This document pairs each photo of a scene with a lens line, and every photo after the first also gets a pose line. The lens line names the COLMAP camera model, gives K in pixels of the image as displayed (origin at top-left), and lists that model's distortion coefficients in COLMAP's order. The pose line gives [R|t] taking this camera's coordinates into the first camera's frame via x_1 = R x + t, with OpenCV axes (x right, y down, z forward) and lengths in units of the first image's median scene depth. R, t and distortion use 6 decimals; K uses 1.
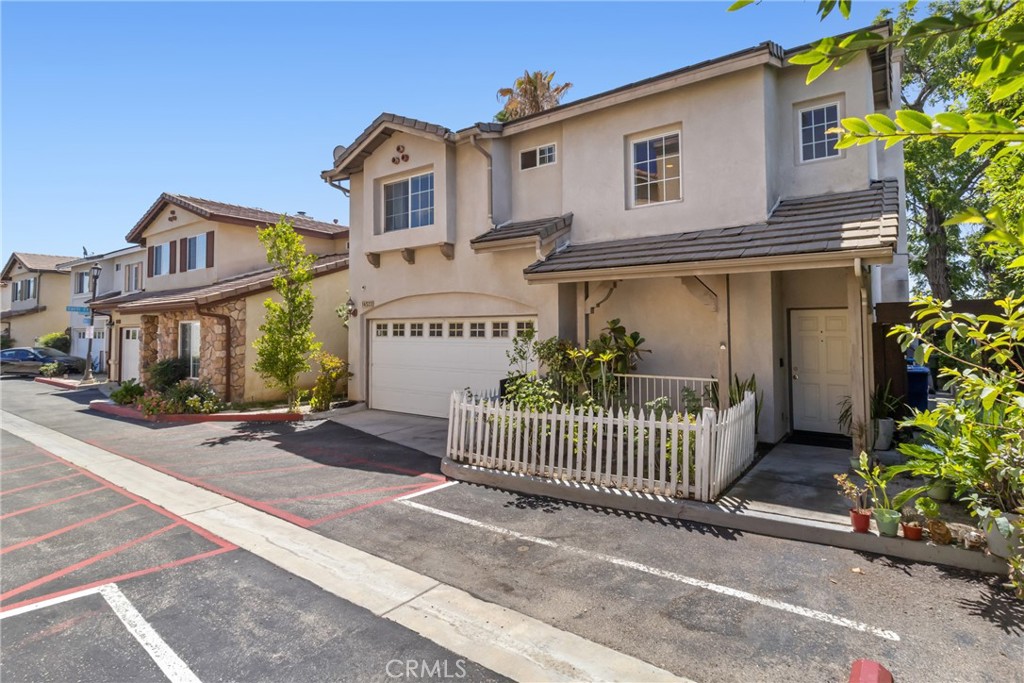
lens RADIAL K [[513.0, 0, 511.0], [0, 513.0, 309.8], [0, 0, 1]] dist [0.002200, 0.000480]
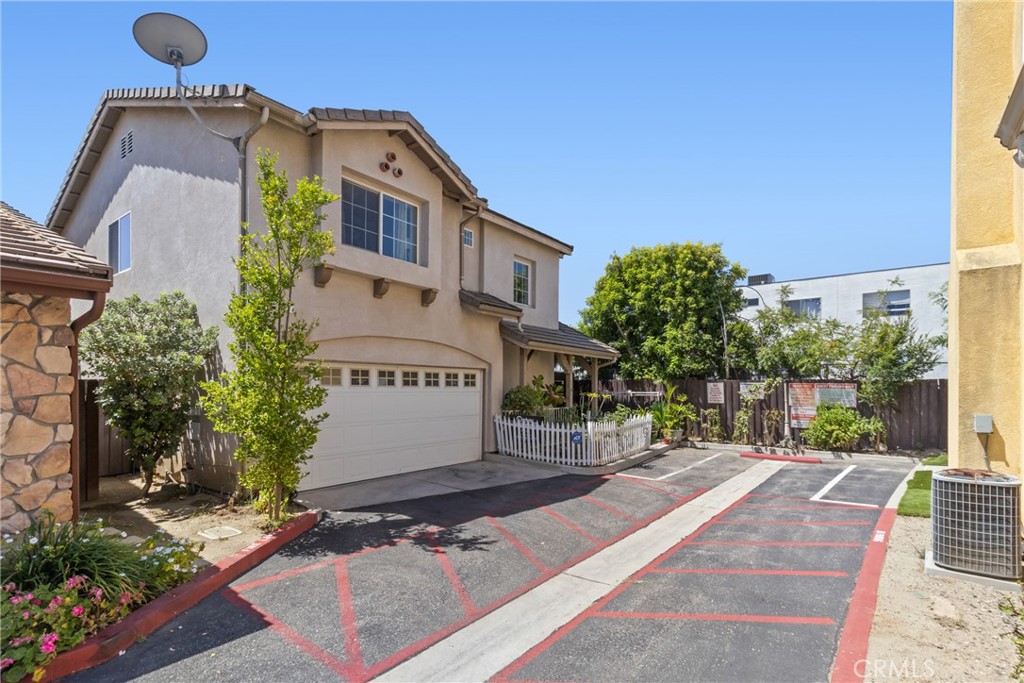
lens RADIAL K [[480.3, 0, 516.2], [0, 480.3, 388.5], [0, 0, 1]] dist [-0.000408, -0.000032]
pose [[0.029604, -0.002132, 0.999559, -1.083288], [-0.051079, 0.998688, 0.003643, 0.047652], [-0.998256, -0.051164, 0.029456, 0.842086]]
